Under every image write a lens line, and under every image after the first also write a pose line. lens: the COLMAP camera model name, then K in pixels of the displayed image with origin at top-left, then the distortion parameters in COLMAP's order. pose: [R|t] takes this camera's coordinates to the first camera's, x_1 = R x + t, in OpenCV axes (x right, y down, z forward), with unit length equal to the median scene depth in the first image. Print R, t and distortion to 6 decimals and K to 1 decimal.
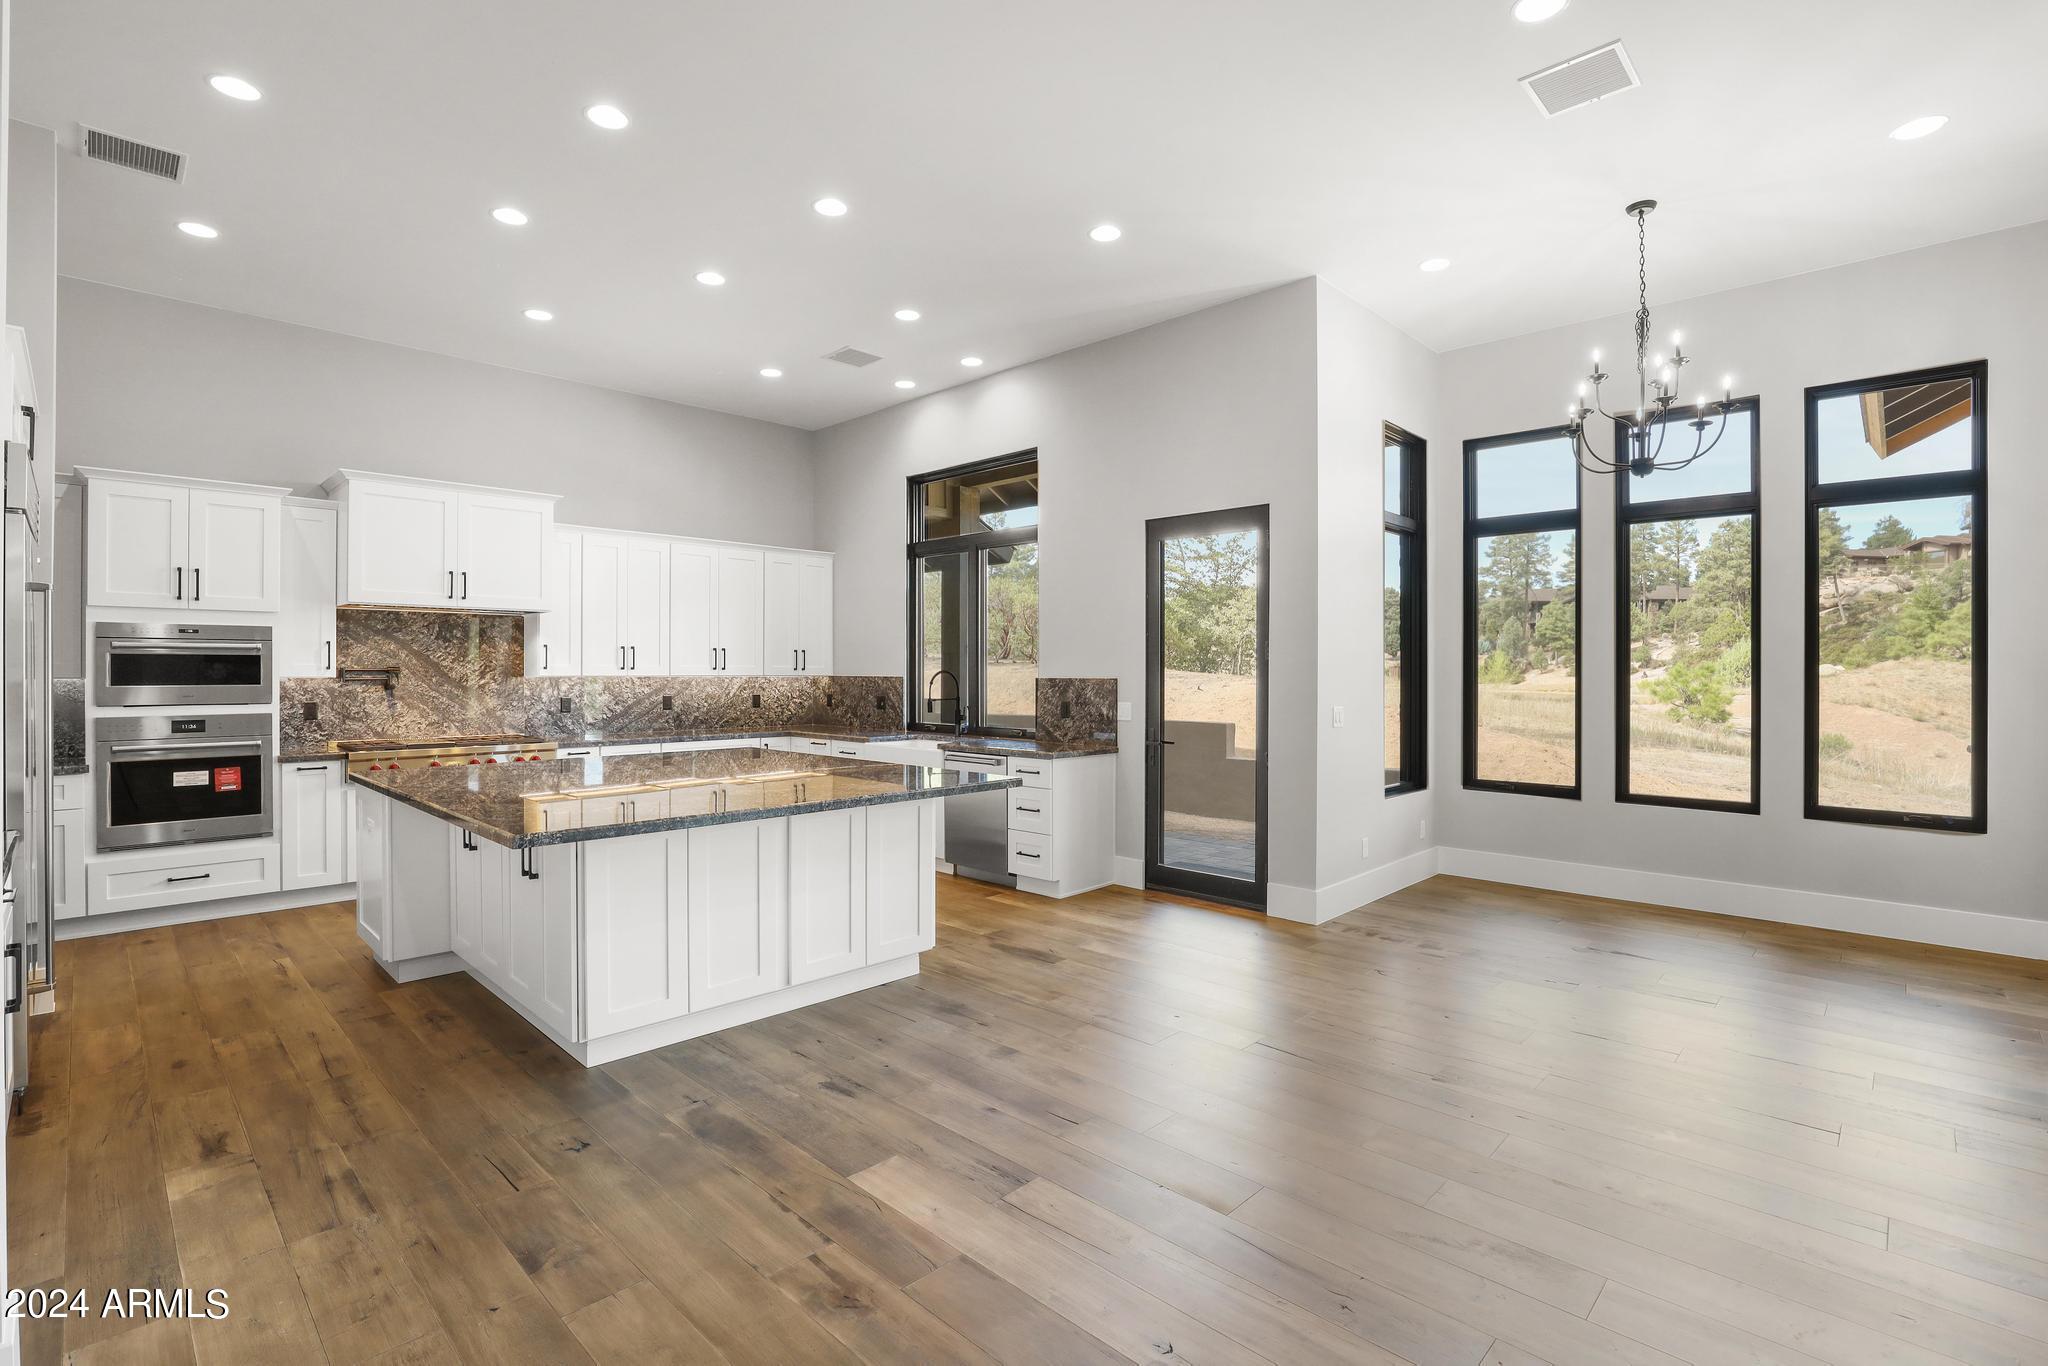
lens RADIAL K [[943.5, 0, 1022.1], [0, 943.5, 669.7], [0, 0, 1]] dist [-0.013702, -0.000010]
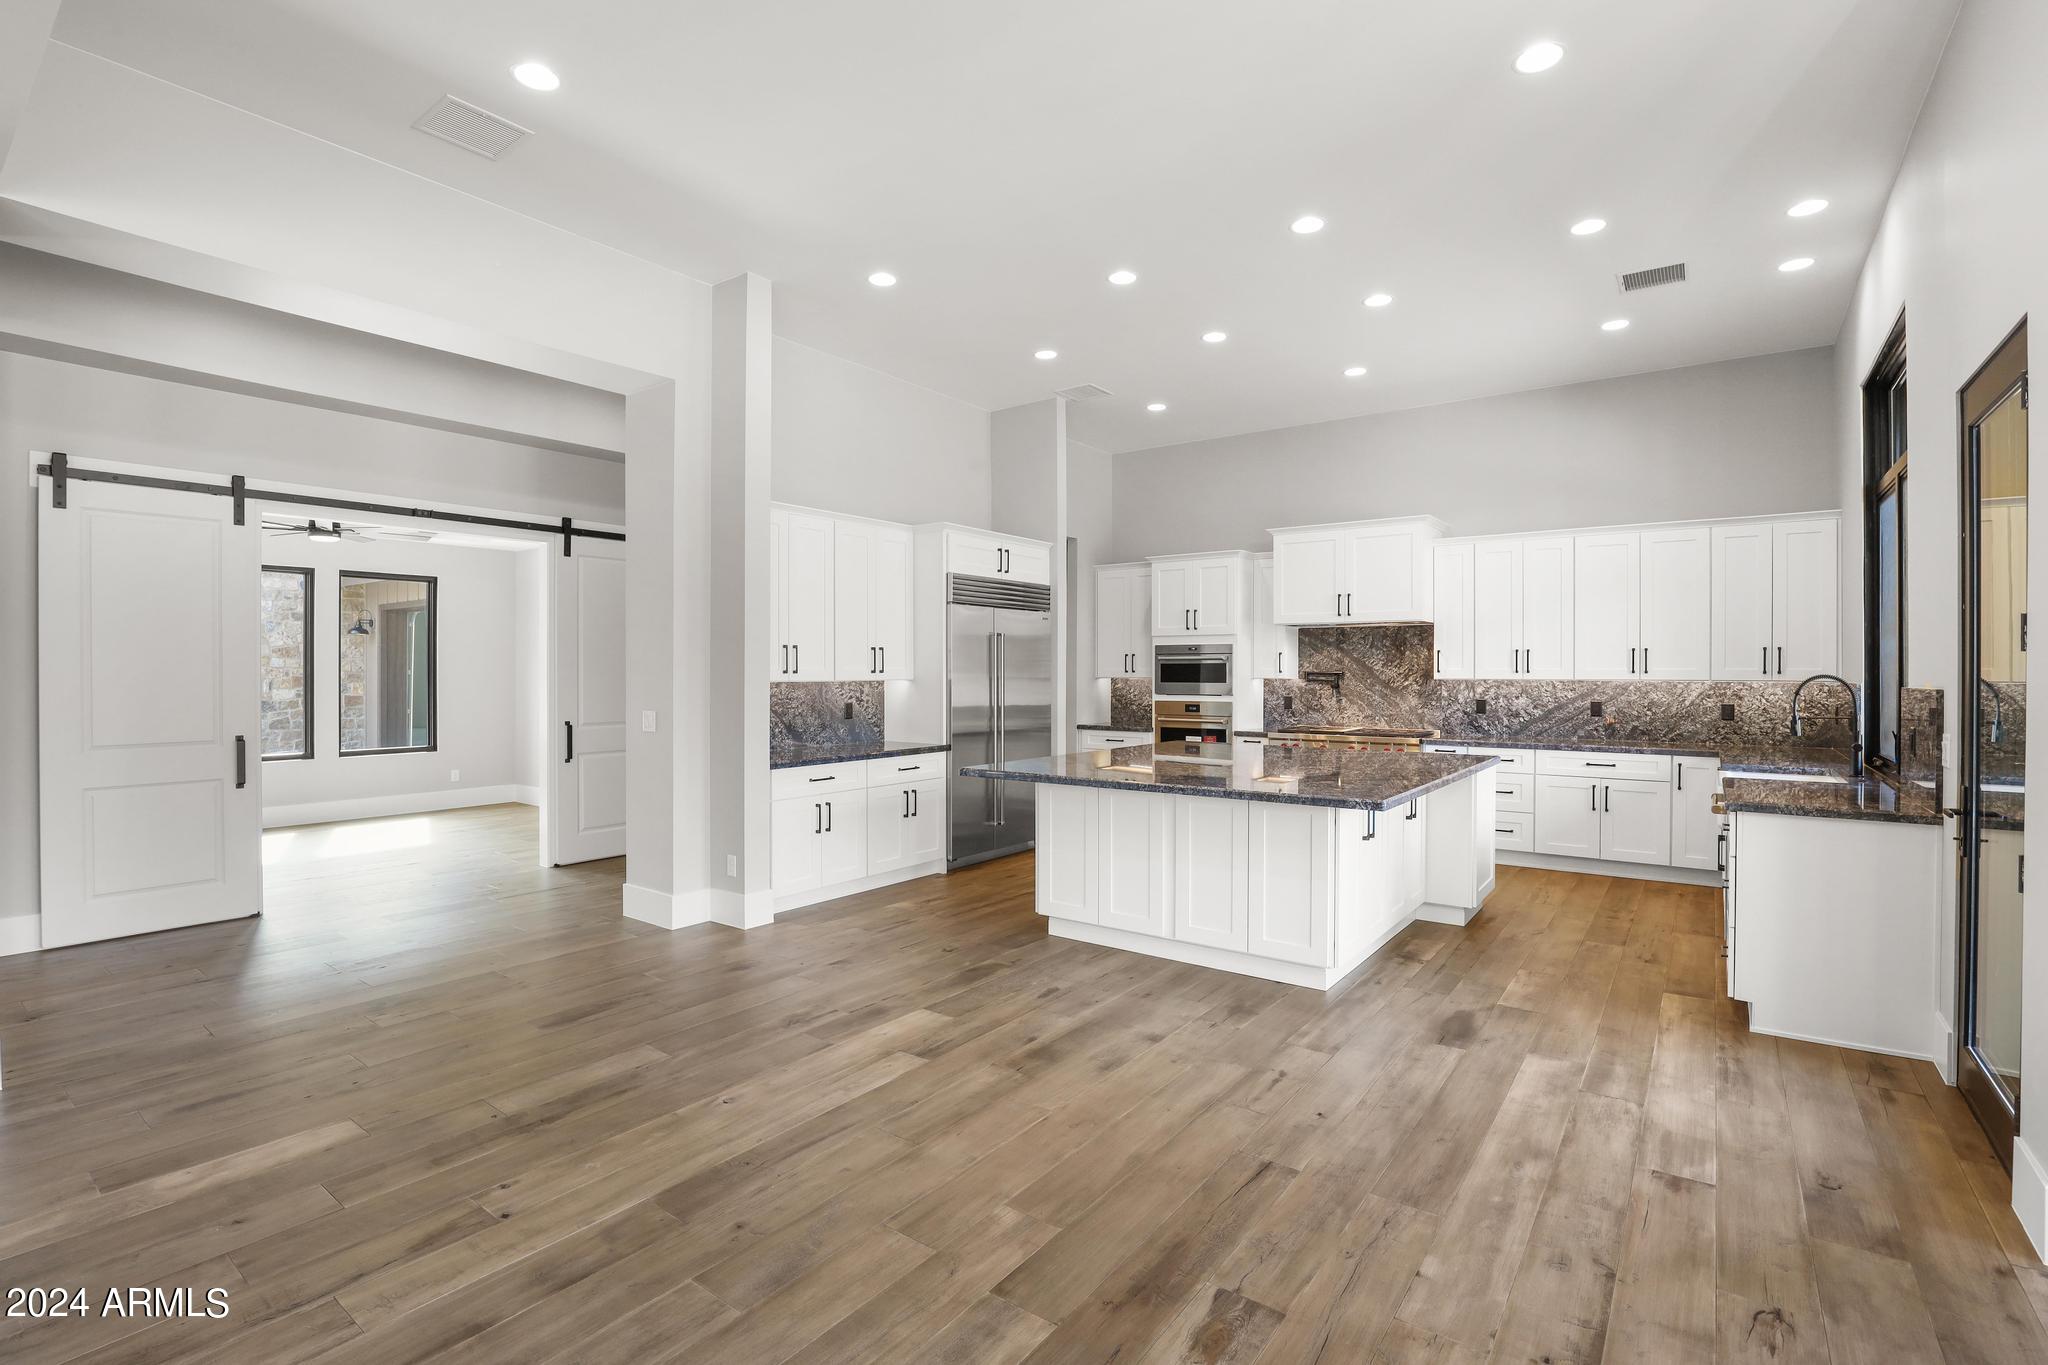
lens RADIAL K [[946.2, 0, 1023.8], [0, 946.2, 693.2], [0, 0, 1]] dist [-0.038360, 0.000741]
pose [[0.134752, 0.021821, -0.990639, 0.556620], [0.001040, 0.999754, 0.022163, -0.001376], [0.990879, -0.004017, 0.134696, 0.400812]]
